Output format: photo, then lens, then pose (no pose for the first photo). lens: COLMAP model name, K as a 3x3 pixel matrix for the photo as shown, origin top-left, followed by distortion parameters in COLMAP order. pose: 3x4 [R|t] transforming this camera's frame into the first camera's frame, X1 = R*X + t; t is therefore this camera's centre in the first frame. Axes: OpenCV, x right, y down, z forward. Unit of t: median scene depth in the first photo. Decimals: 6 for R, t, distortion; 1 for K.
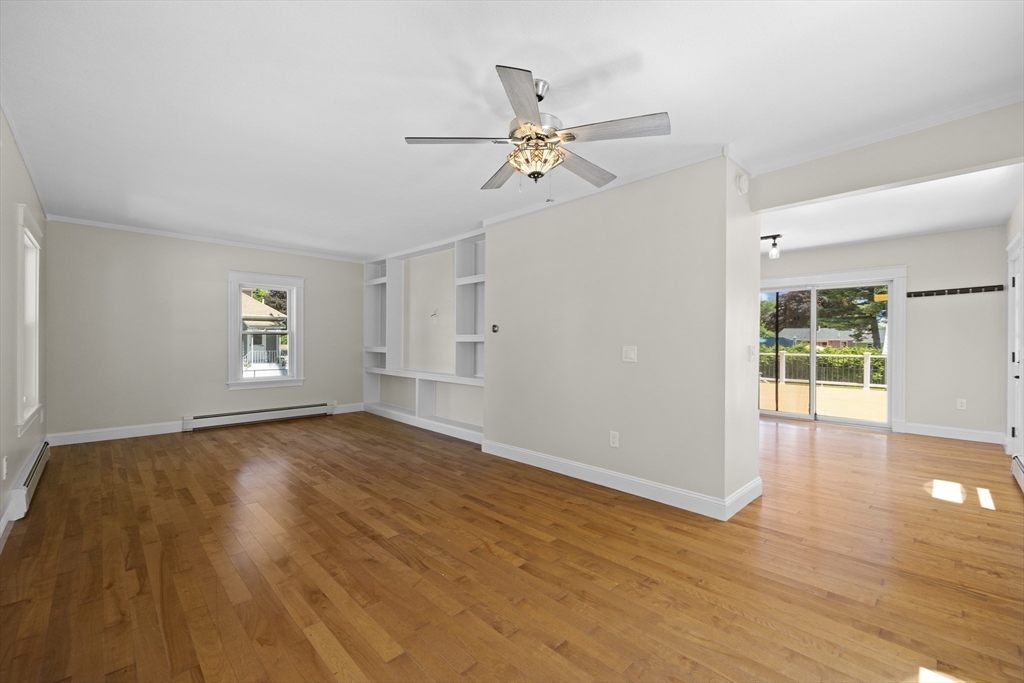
lens RADIAL K [[420.7, 0, 510.6], [0, 420.7, 340.9], [0, 0, 1]] dist [0.003343, 0.000362]
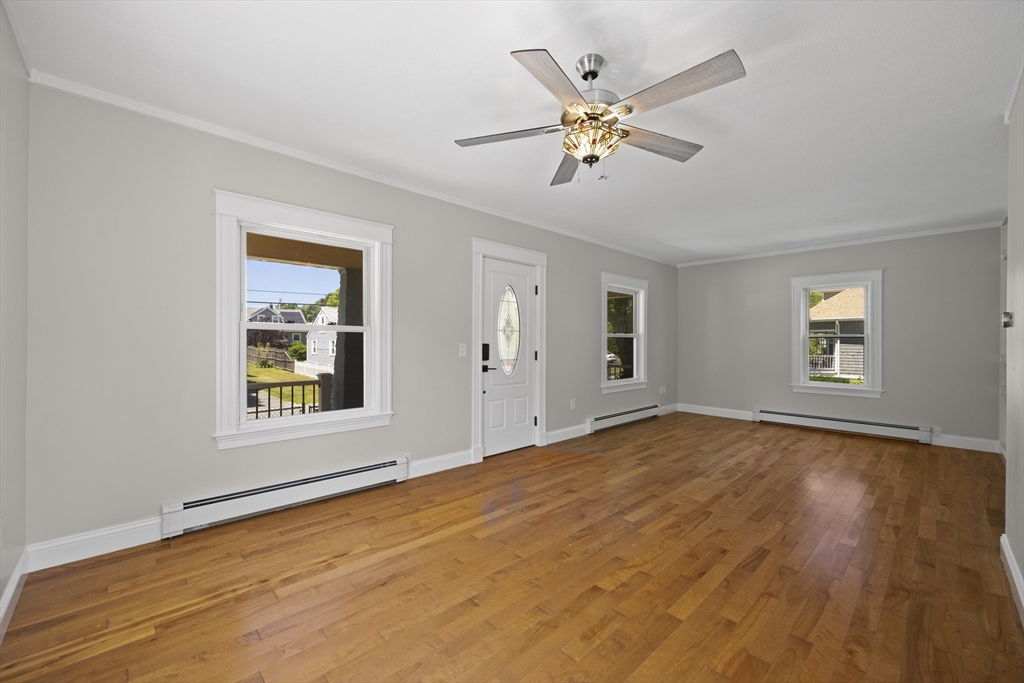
lens RADIAL K [[409.8, 0, 512.0], [0, 409.8, 341.5], [0, 0, 1]] dist [-0.001559, 0.000585]
pose [[-0.014804, -0.006407, -0.999870, 0.720012], [-0.005671, 0.999964, -0.006324, 0.005335], [0.999874, 0.005576, -0.014840, 0.641887]]
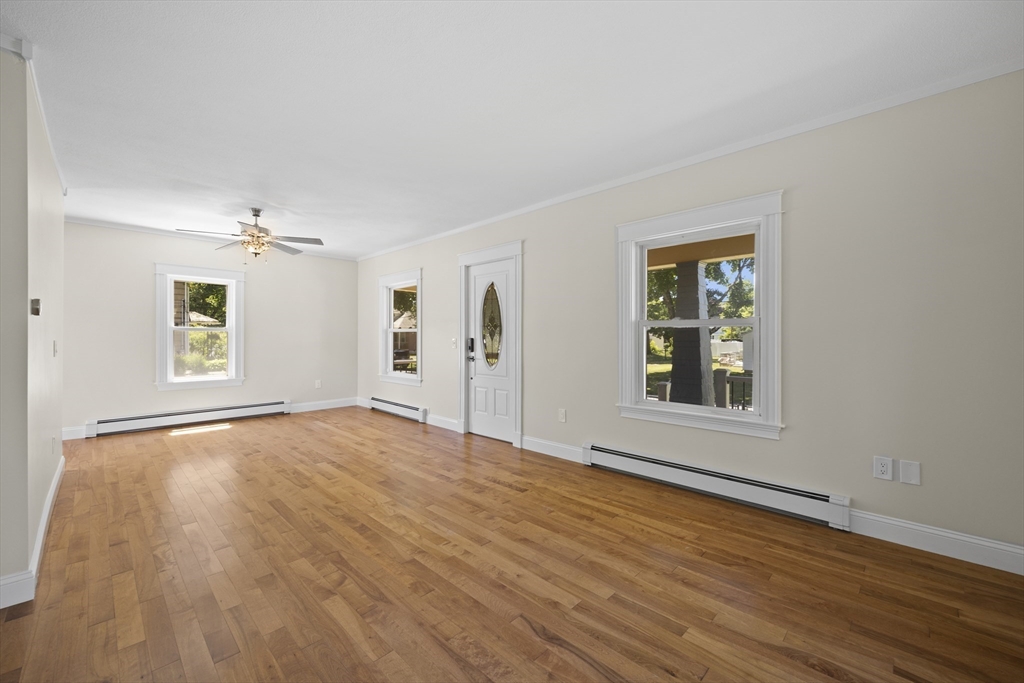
lens RADIAL K [[412.2, 0, 509.1], [0, 412.2, 339.3], [0, 0, 1]] dist [-0.002324, 0.000113]
pose [[-0.999891, -0.005168, -0.013864, -0.853036], [-0.005203, 0.999983, 0.002511, 0.004168], [0.013851, 0.002583, -0.999901, 2.264387]]
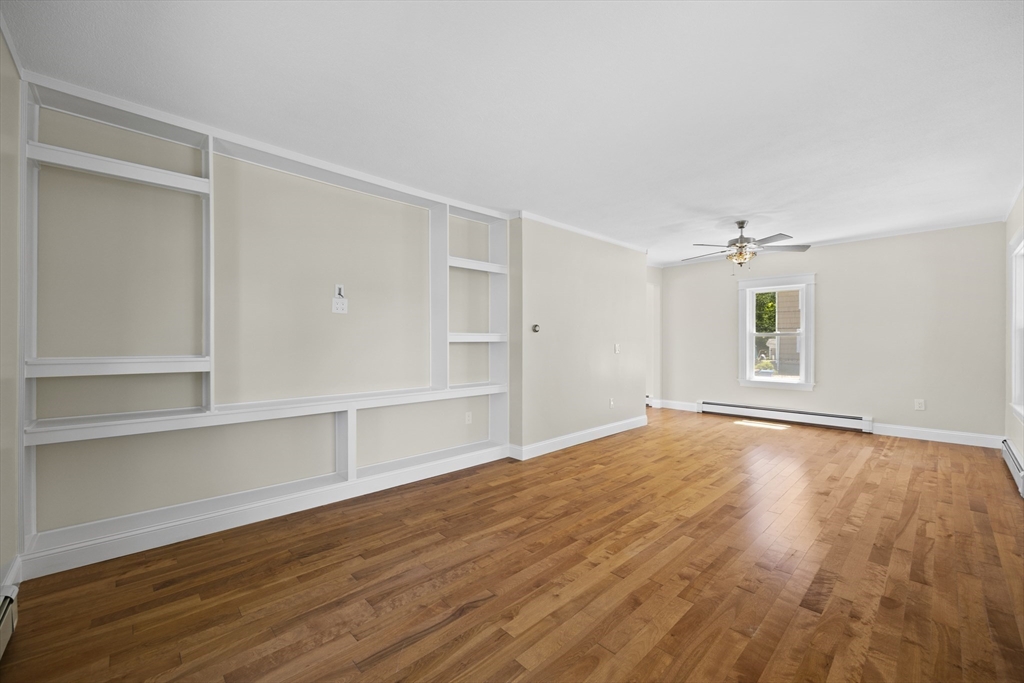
lens RADIAL K [[409.8, 0, 512.0], [0, 409.8, 341.5], [0, 0, 1]] dist [-0.001559, 0.000585]
pose [[0.016123, -0.005166, 0.999857, -1.549352], [-0.000330, 0.999987, 0.005172, -0.004966], [-0.999870, -0.000414, 0.016121, 1.618038]]
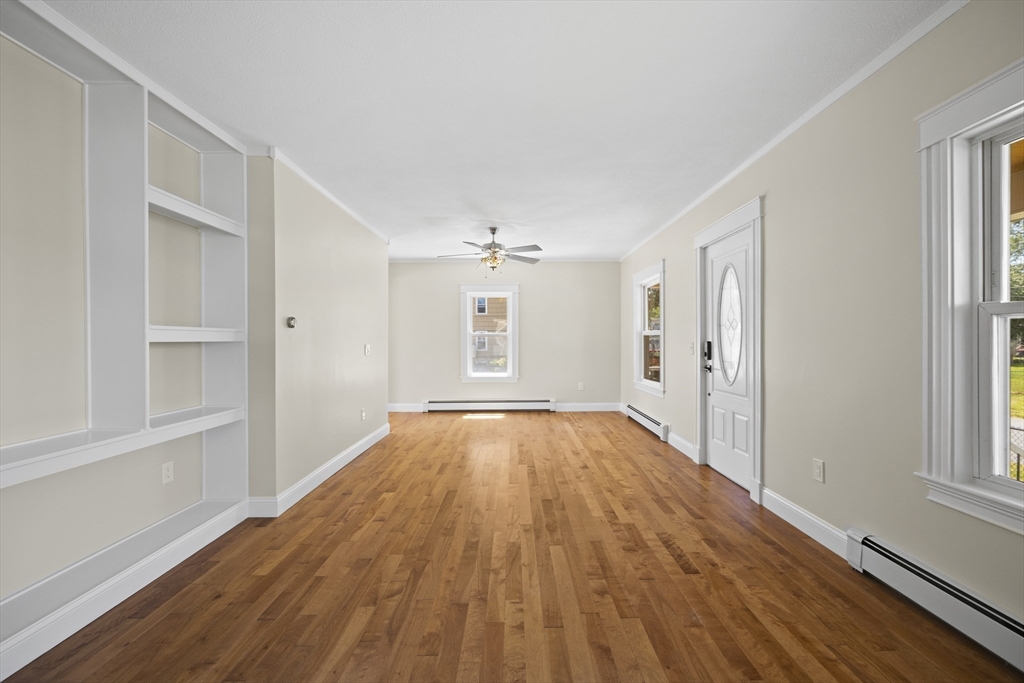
lens RADIAL K [[409.8, 0, 512.0], [0, 409.8, 341.5], [0, 0, 1]] dist [-0.001559, 0.000585]
pose [[-0.711917, -0.002522, 0.702259, -1.191807], [0.000221, 0.999993, 0.003816, -0.000278], [-0.702264, 0.002872, -0.711911, 1.904559]]
